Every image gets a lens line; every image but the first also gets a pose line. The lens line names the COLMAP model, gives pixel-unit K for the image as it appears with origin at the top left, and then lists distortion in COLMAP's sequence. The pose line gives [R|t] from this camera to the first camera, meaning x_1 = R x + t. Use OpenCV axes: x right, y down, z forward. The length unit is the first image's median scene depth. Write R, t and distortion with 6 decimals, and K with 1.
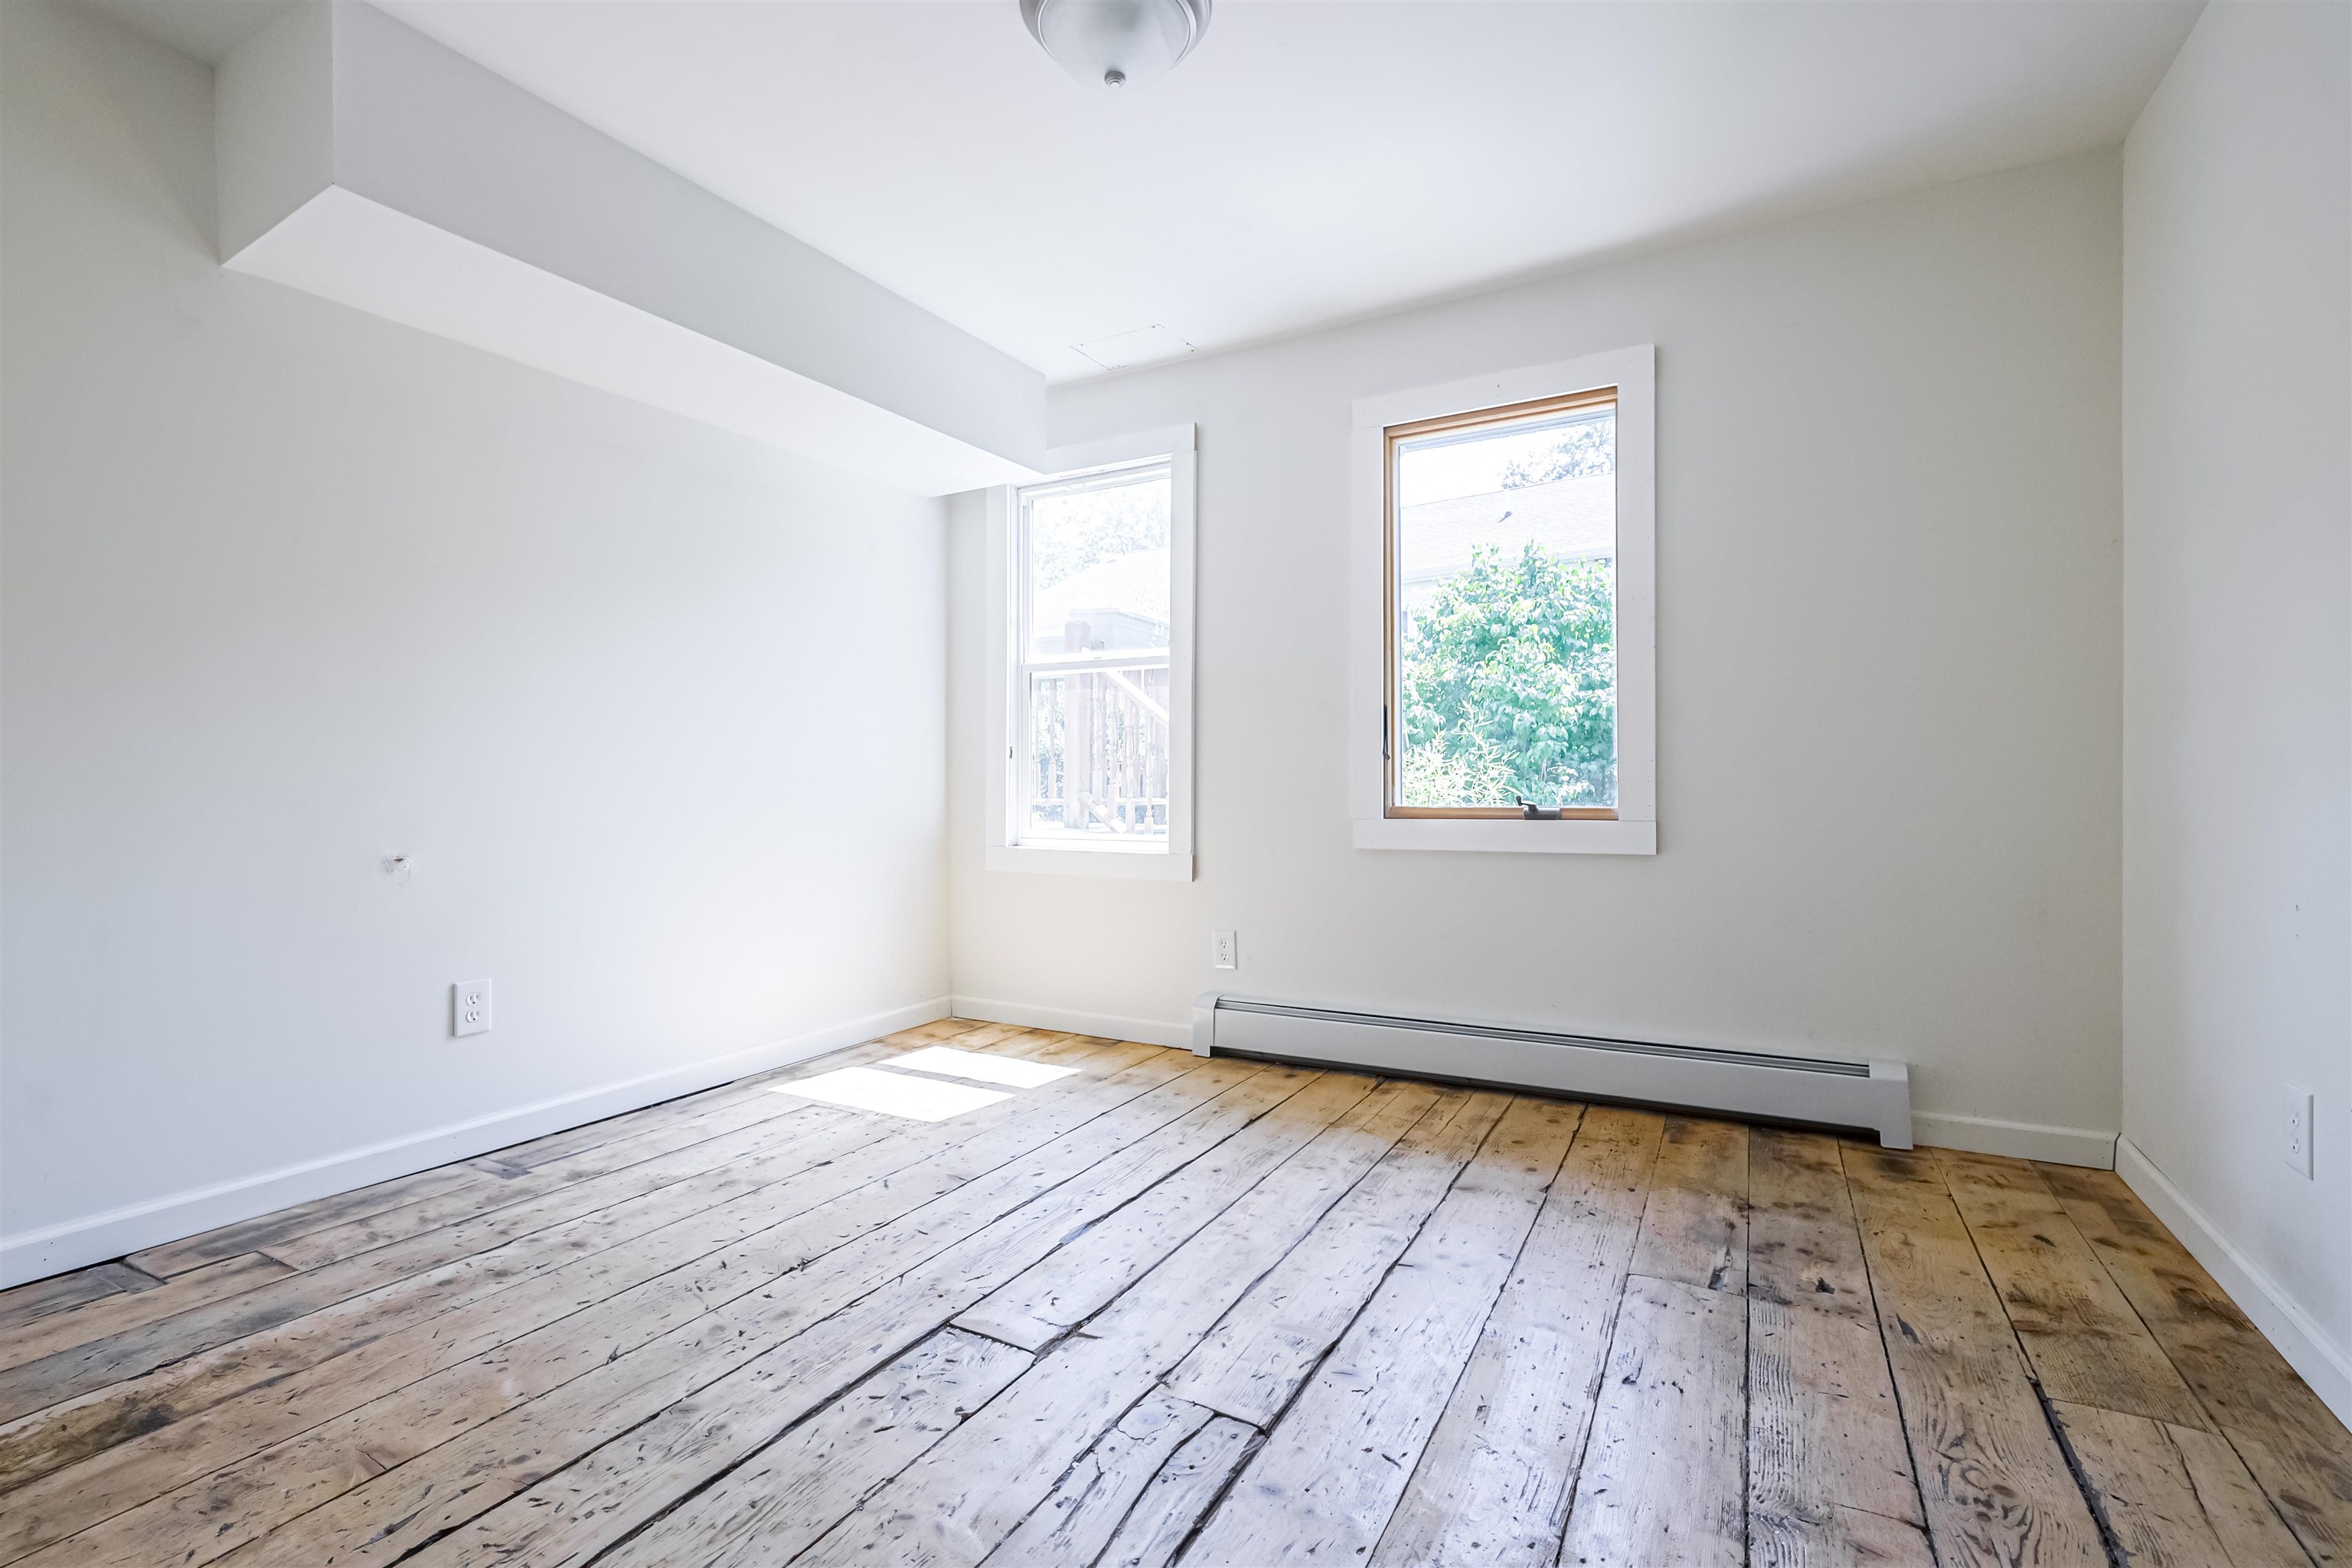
lens RADIAL K [[1140.6, 0, 1187.2], [0, 1140.6, 784.3], [0, 0, 1]] dist [-0.000367, -0.001139]
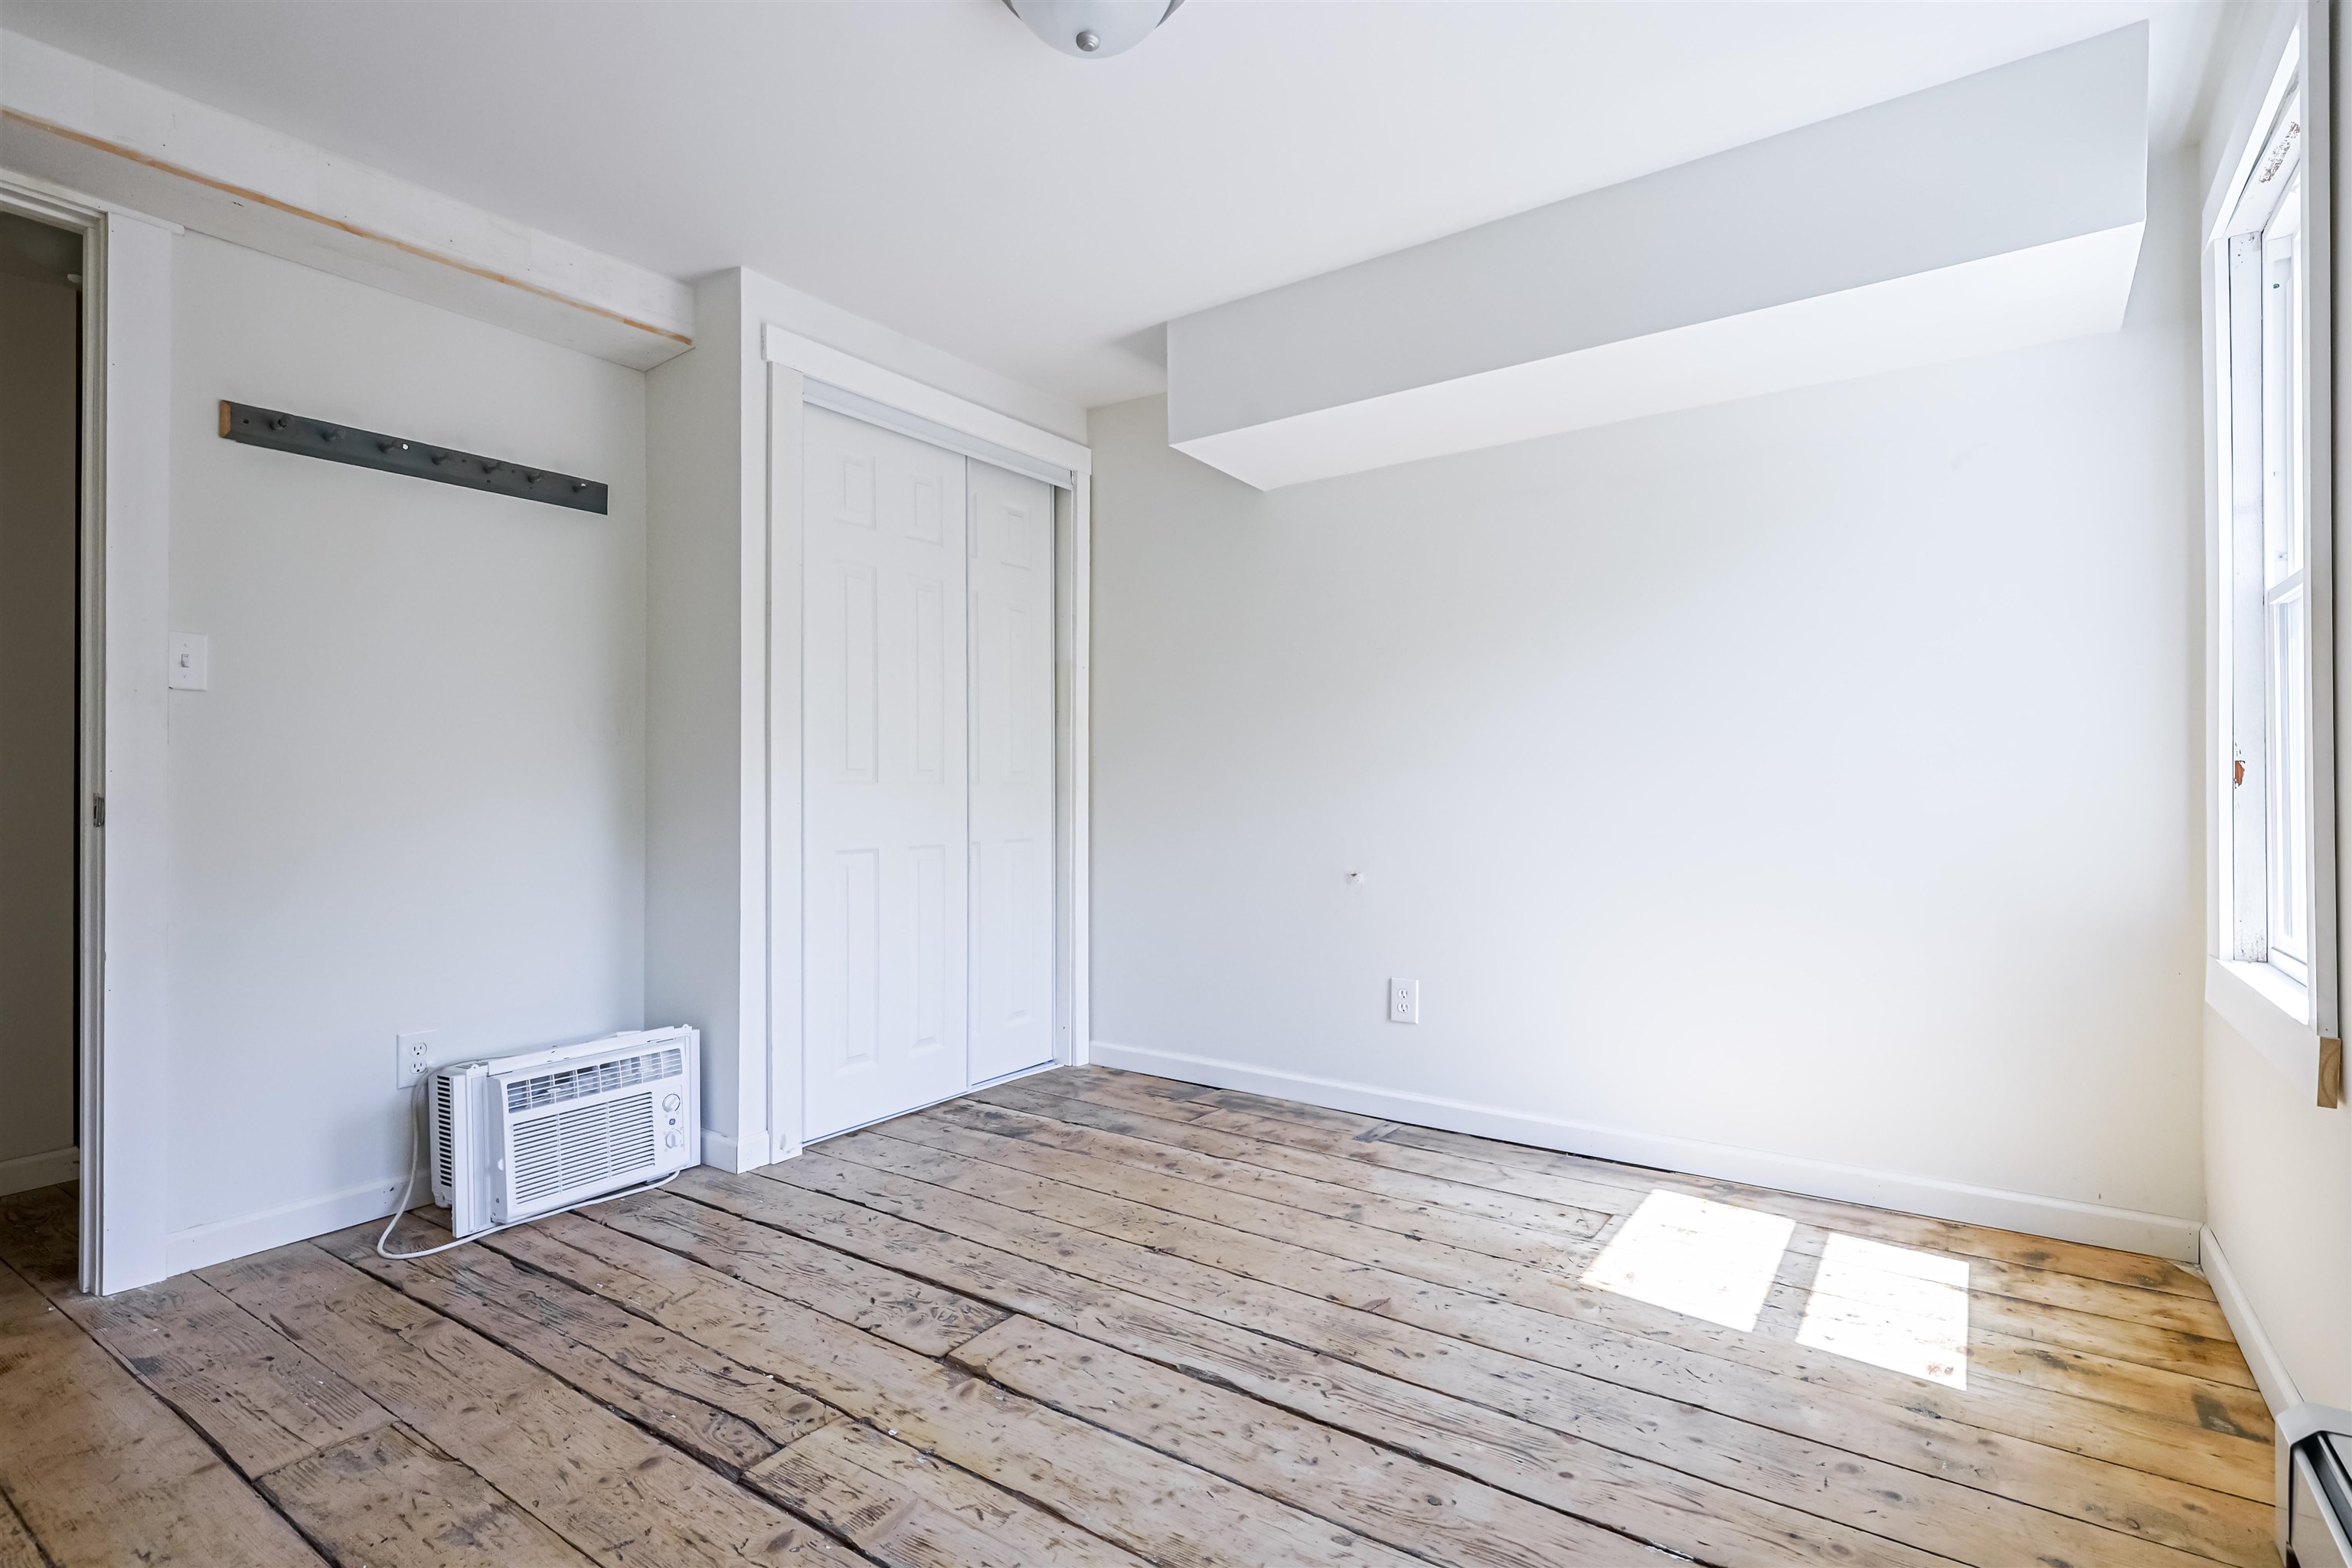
lens RADIAL K [[1140.6, 0, 1173.1], [0, 1140.6, 787.7], [0, 0, 1]] dist [-0.000367, -0.001139]
pose [[-0.151803, -0.001955, -0.988409, 0.695370], [-0.001706, 0.999997, -0.001716, -0.034468], [0.988409, 0.001426, -0.151806, 1.047976]]
